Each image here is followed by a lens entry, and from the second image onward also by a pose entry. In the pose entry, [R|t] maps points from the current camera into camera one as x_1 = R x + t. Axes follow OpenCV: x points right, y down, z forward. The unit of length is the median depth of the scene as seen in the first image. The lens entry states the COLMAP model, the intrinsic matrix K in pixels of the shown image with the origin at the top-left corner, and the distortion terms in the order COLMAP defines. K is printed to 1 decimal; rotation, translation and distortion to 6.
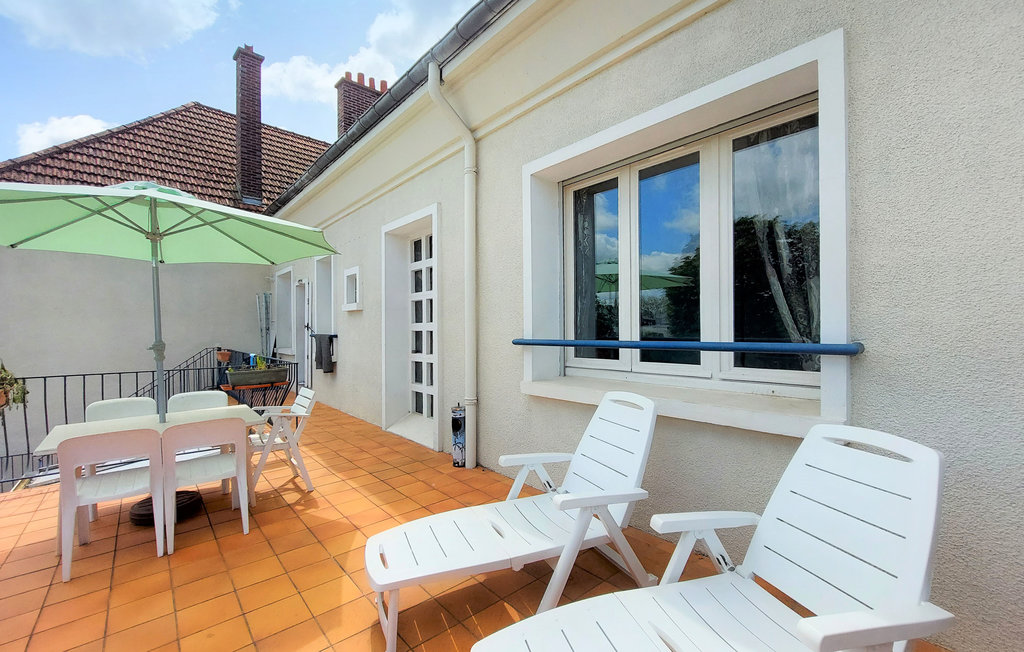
lens RADIAL K [[407.5, 0, 511.9], [0, 407.5, 336.3], [0, 0, 1]] dist [0.000188, -0.000011]
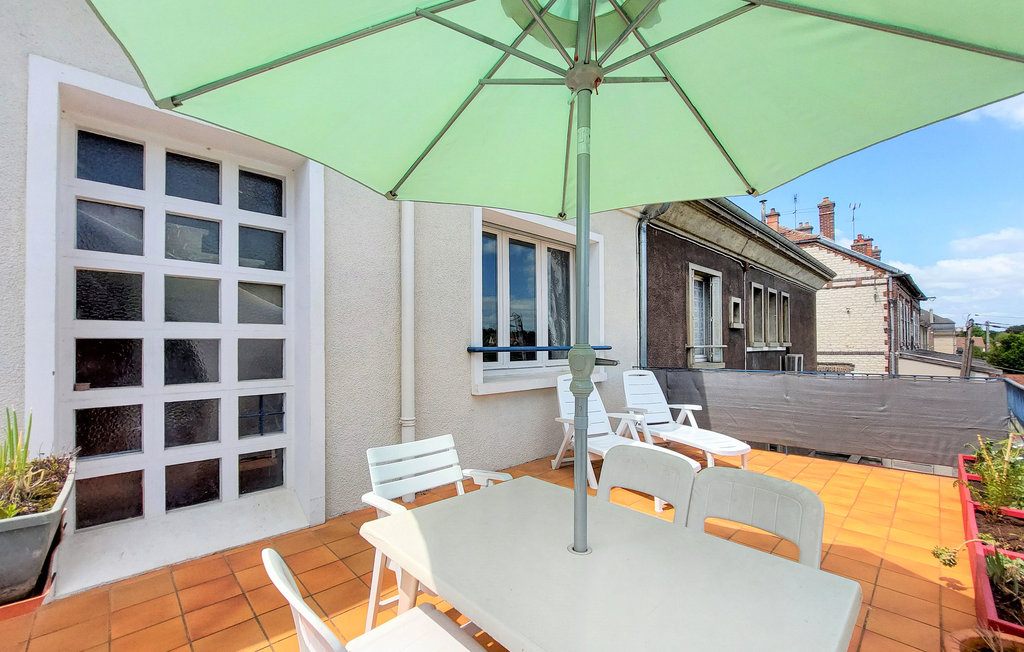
lens RADIAL K [[407.5, 0, 511.9], [0, 407.5, 336.3], [0, 0, 1]] dist [0.000188, -0.000011]
pose [[-0.014441, 0.009852, 0.999847, -1.185699], [0.000235, 0.999951, -0.009850, -0.012187], [-0.999896, 0.000093, -0.014443, 0.997566]]
